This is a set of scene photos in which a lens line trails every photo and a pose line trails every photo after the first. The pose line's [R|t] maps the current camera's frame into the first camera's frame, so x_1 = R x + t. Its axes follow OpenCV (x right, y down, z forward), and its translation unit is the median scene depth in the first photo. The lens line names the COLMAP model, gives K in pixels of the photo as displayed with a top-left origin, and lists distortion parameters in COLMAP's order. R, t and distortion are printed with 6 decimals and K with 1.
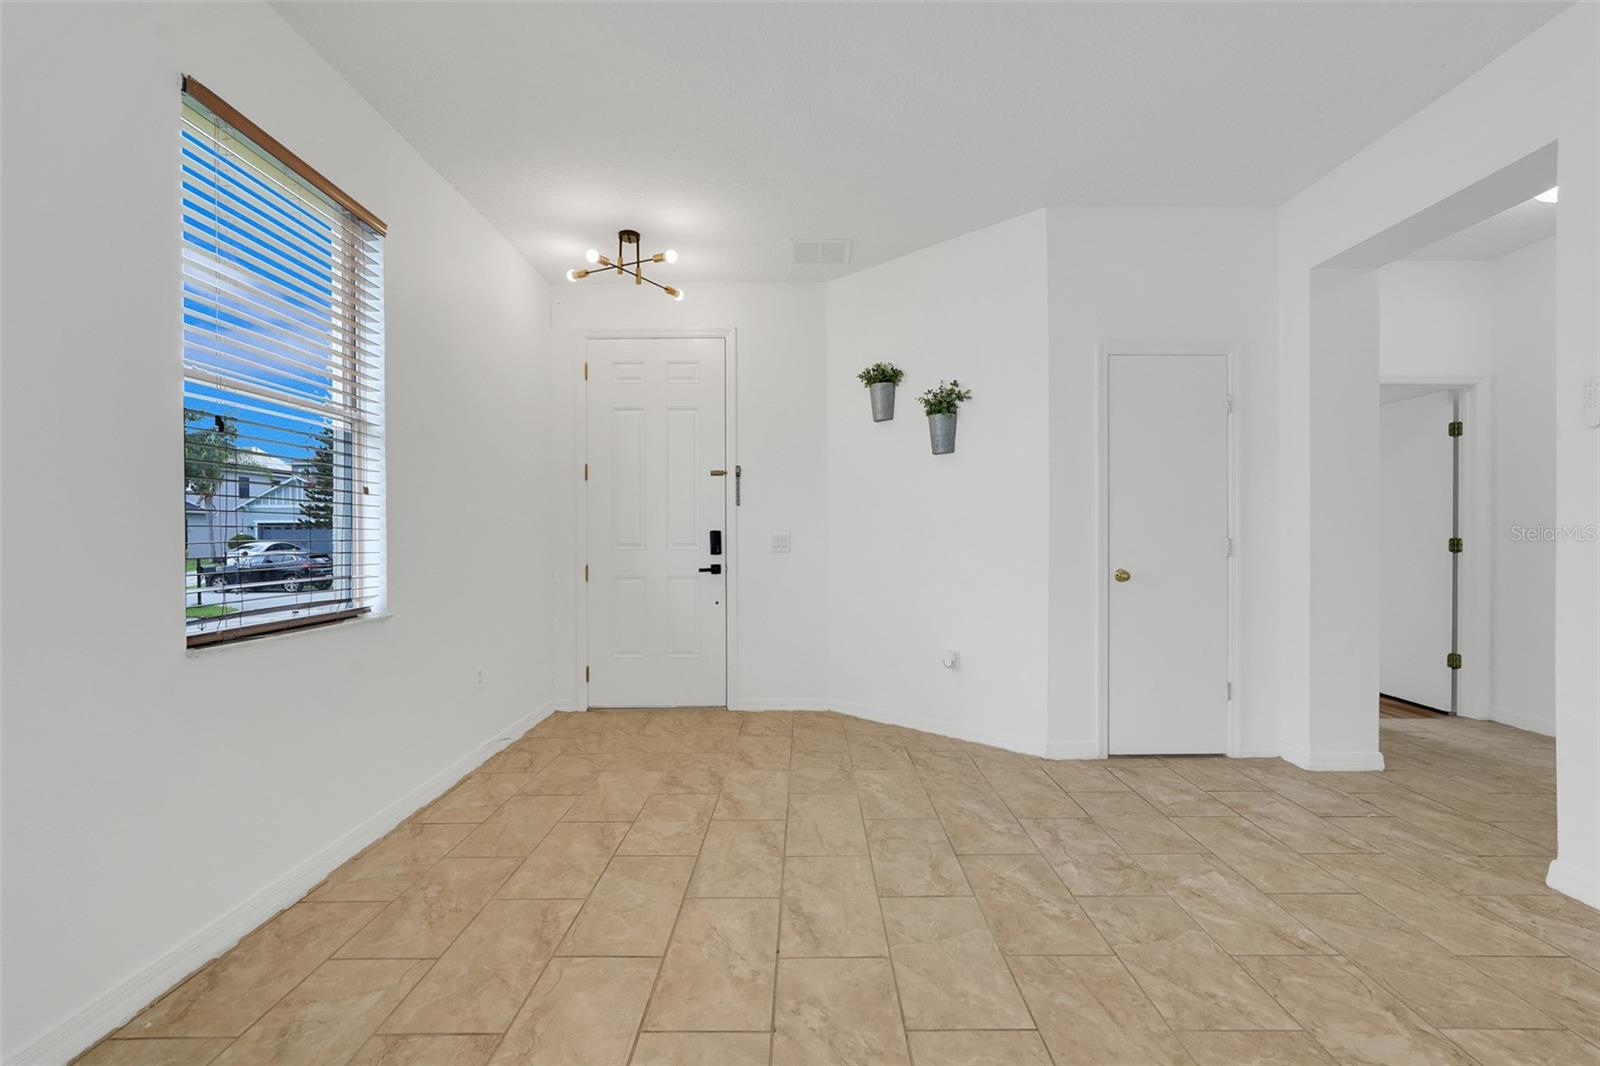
lens RADIAL K [[707.2, 0, 800.4], [0, 707.2, 539.5], [0, 0, 1]] dist [-0.018246, 0.010592]
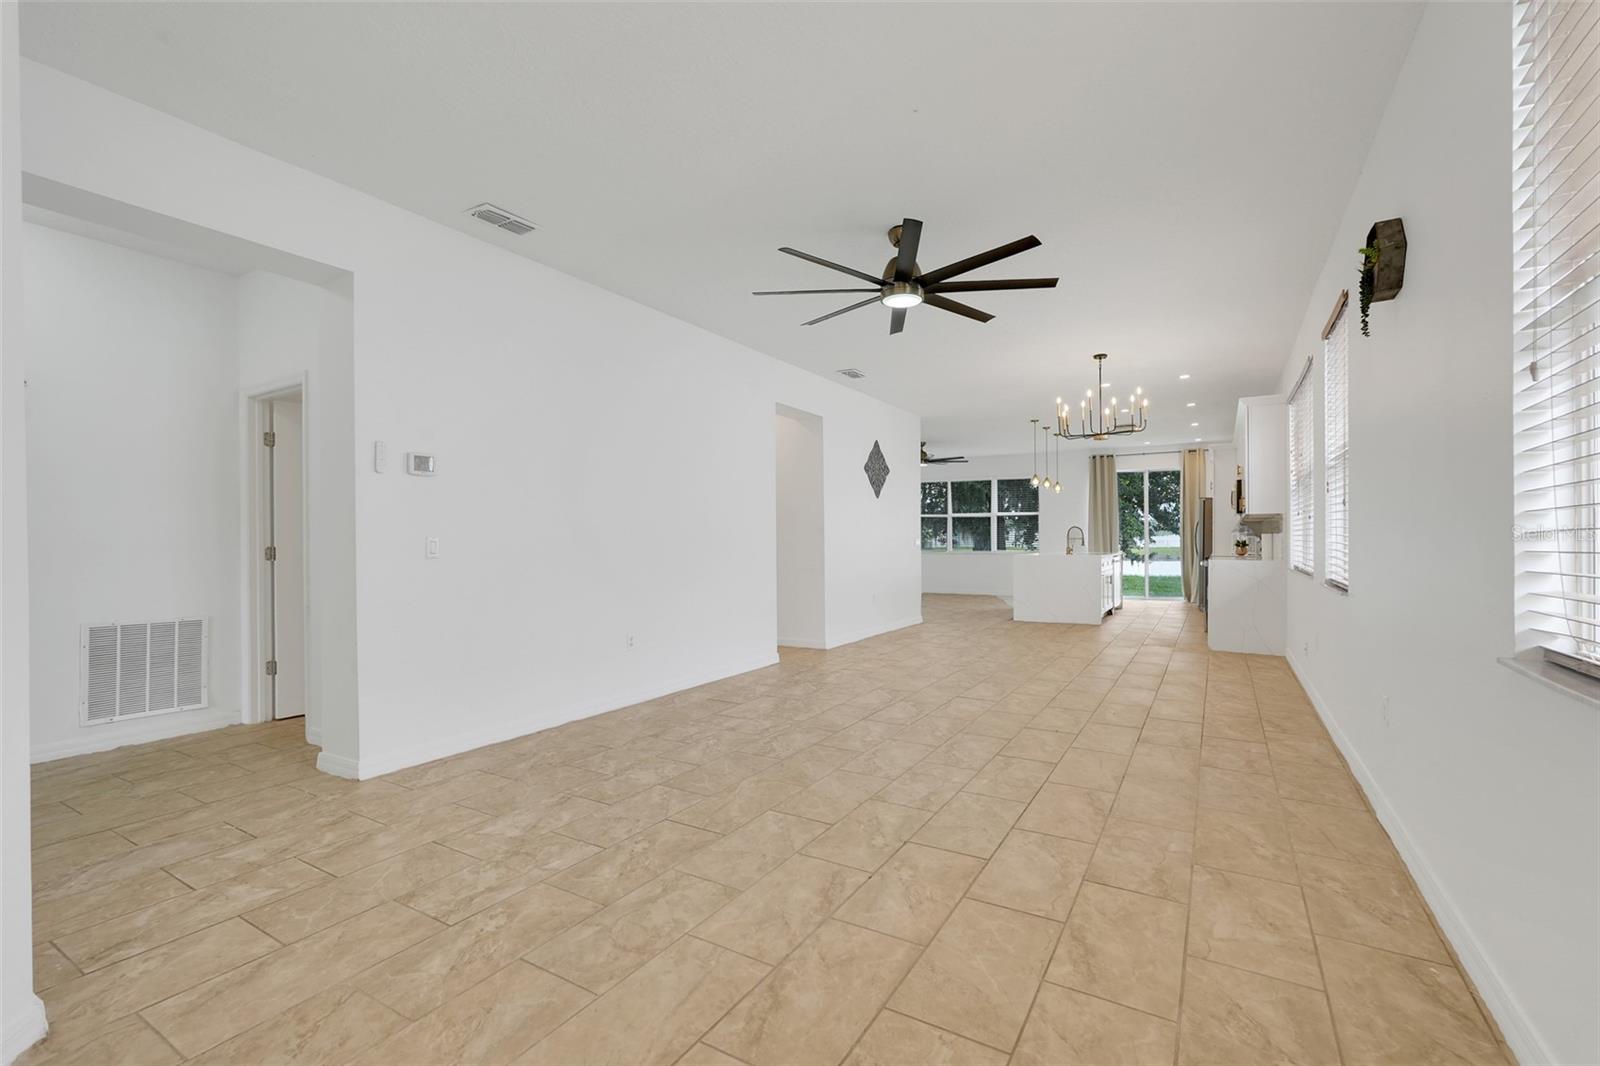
lens RADIAL K [[707.2, 0, 800.4], [0, 707.2, 539.5], [0, 0, 1]] dist [-0.018246, 0.010592]
pose [[-0.861951, 0.011968, 0.506850, -0.459056], [0.014590, 0.999893, 0.001201, 0.002912], [-0.506781, 0.008430, -0.862034, 1.756441]]
